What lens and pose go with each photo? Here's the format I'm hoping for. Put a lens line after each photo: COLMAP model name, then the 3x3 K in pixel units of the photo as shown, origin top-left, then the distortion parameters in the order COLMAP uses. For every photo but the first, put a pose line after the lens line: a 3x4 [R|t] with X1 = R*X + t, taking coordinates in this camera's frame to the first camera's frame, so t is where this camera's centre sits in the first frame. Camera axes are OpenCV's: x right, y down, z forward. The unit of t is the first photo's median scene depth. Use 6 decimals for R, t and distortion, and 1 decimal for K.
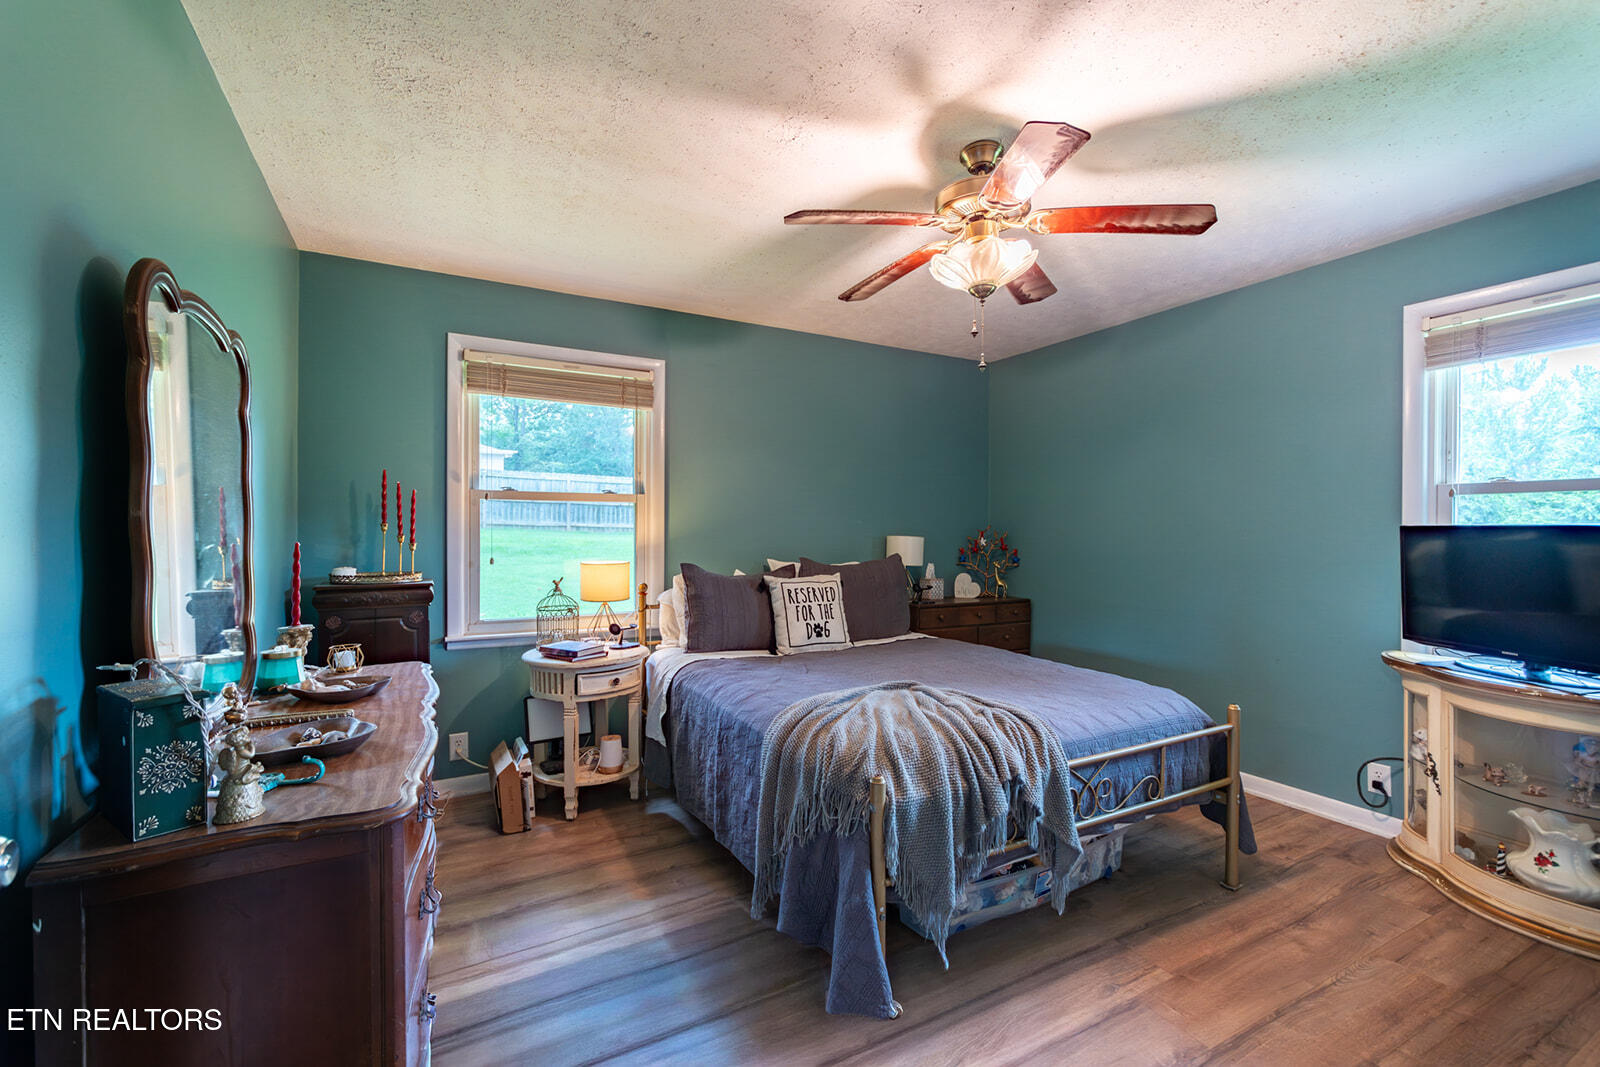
lens RADIAL K [[674.5, 0, 800.0], [0, 674.5, 533.5], [0, 0, 1]] dist [0.000331, 0.000027]
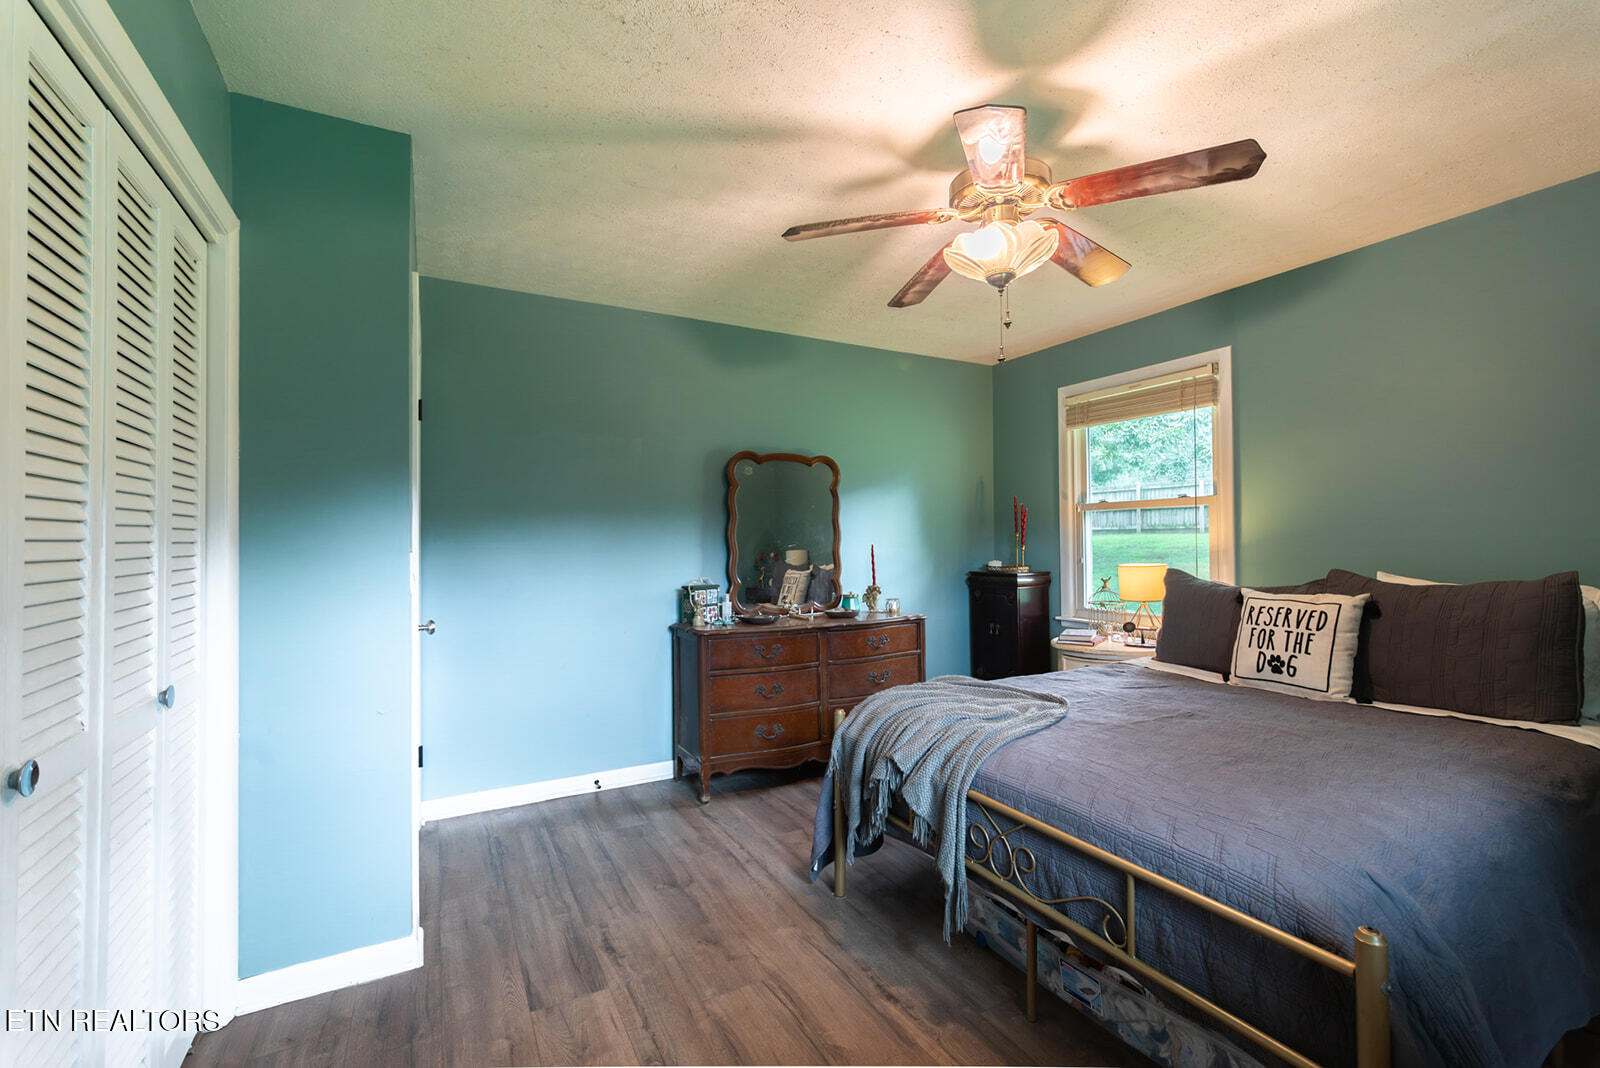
lens RADIAL K [[674.5, 0, 800.0], [0, 674.5, 534.0], [0, 0, 1]] dist [0.000331, 0.000027]
pose [[0.005782, -0.012504, -0.999905, 0.781360], [0.008966, 0.999882, -0.012452, 0.002040], [0.999943, -0.008893, 0.005893, 0.462270]]
